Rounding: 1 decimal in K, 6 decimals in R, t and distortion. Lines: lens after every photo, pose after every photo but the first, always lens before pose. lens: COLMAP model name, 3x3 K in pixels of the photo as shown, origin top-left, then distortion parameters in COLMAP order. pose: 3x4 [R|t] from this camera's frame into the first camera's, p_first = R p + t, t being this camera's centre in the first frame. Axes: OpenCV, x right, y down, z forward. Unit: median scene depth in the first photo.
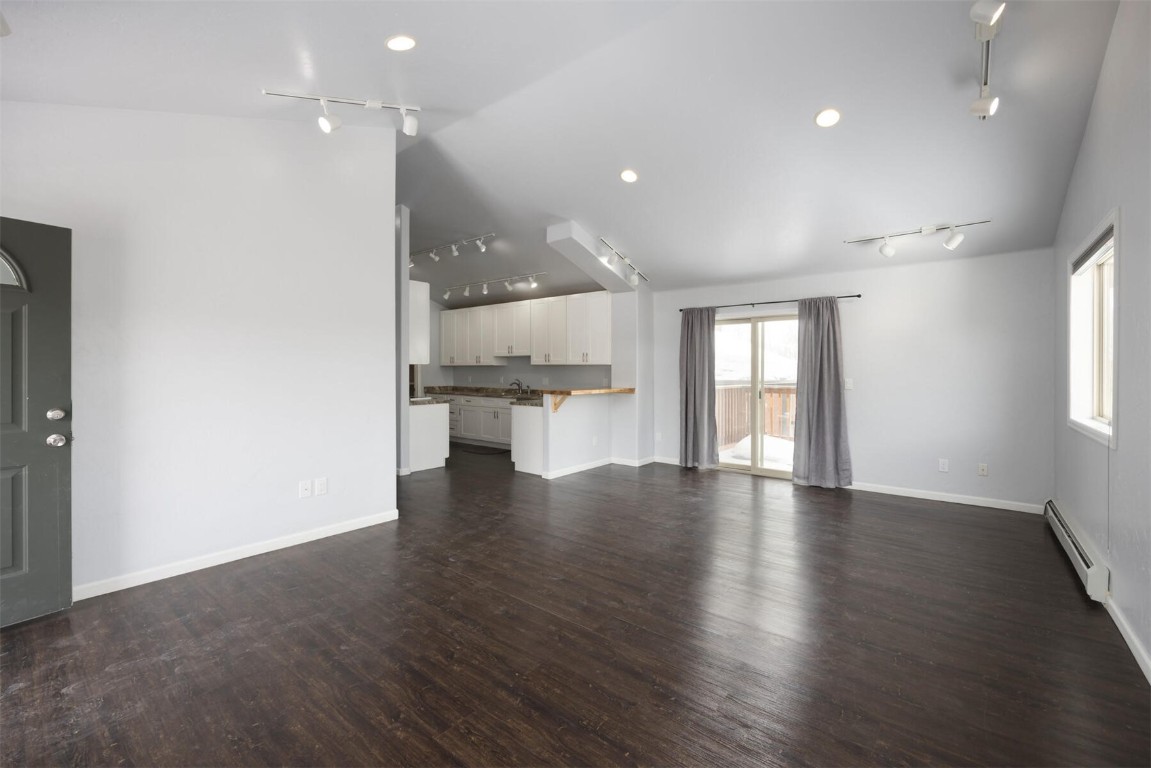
lens RADIAL K [[481.9, 0, 575.5], [0, 481.9, 384.0], [0, 0, 1]] dist [-0.018510, -0.000475]
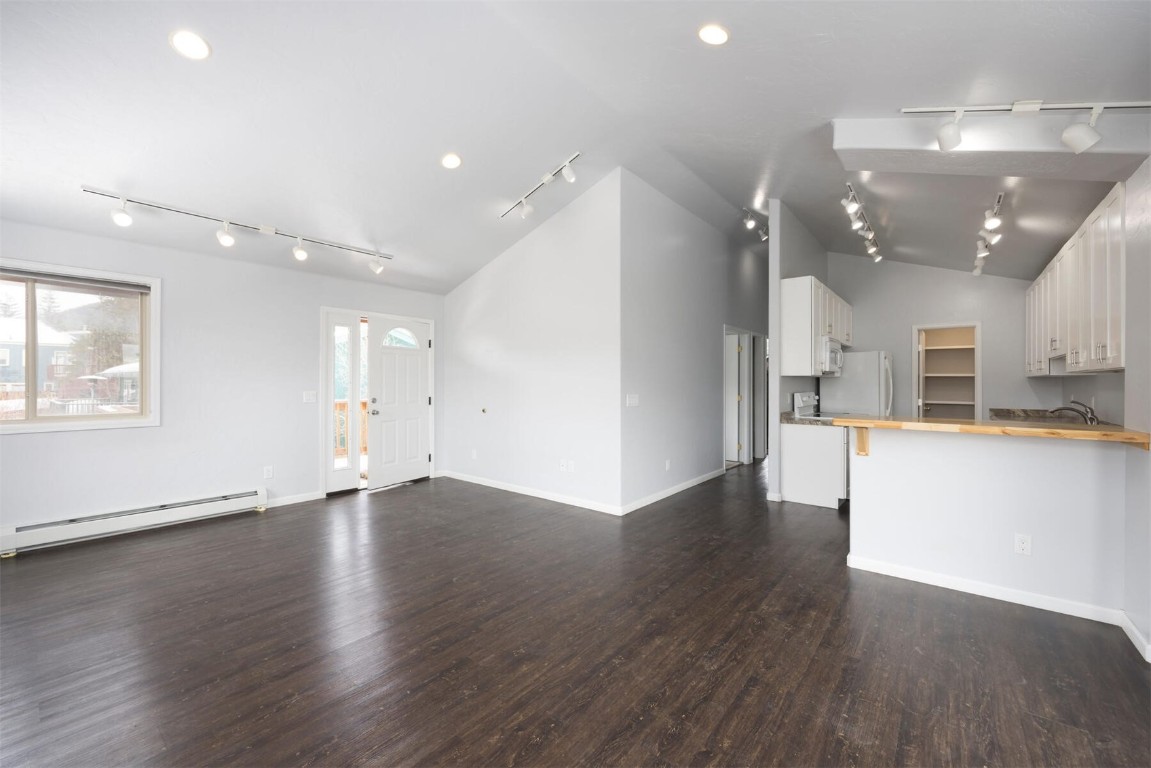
lens RADIAL K [[464.0, 0, 575.5], [0, 464.0, 384.0], [0, 0, 1]] dist [-0.023603, -0.000640]
pose [[-0.006765, 0.007012, -0.999953, 0.471083], [-0.034210, 0.999388, 0.007240, -0.018684], [0.999392, 0.034257, -0.006521, 0.613426]]
